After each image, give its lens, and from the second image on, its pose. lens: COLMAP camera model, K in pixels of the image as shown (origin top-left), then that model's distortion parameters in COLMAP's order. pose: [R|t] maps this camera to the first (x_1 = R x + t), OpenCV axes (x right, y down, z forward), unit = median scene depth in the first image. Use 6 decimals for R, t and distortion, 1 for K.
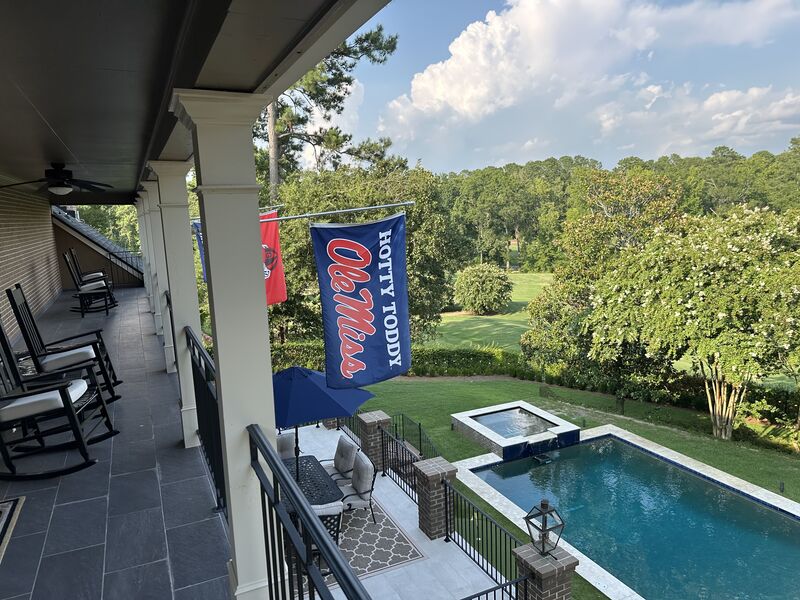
lens RADIAL K [[560.0, 0, 398.7], [0, 560.0, 301.6], [0, 0, 1]] dist [0.011016, -0.016439]
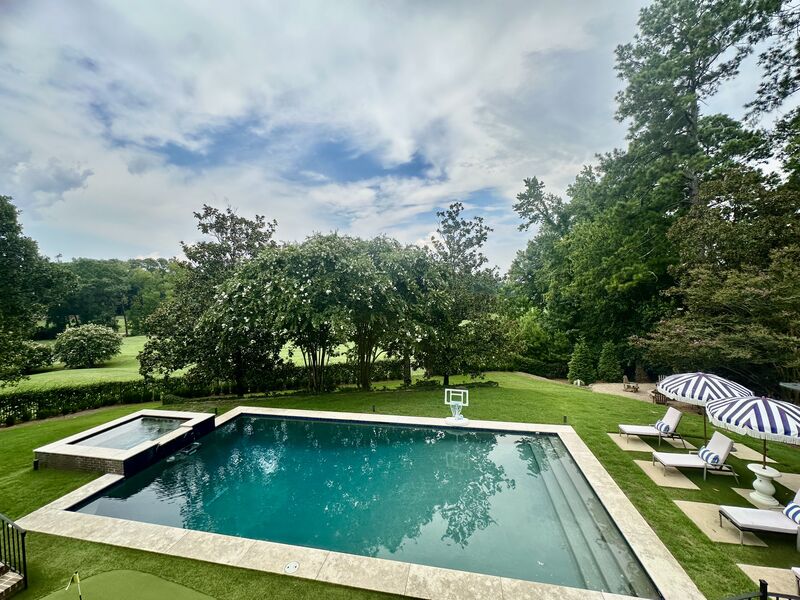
lens RADIAL K [[320.4, 0, 396.7], [0, 320.4, 299.6], [0, 0, 1]] dist [0.011976, 0.000428]
pose [[0.613415, -0.008965, 0.789710, 0.050075], [0.122646, 0.988886, -0.084040, 0.102622], [-0.780180, 0.148407, 0.607697, 0.317585]]
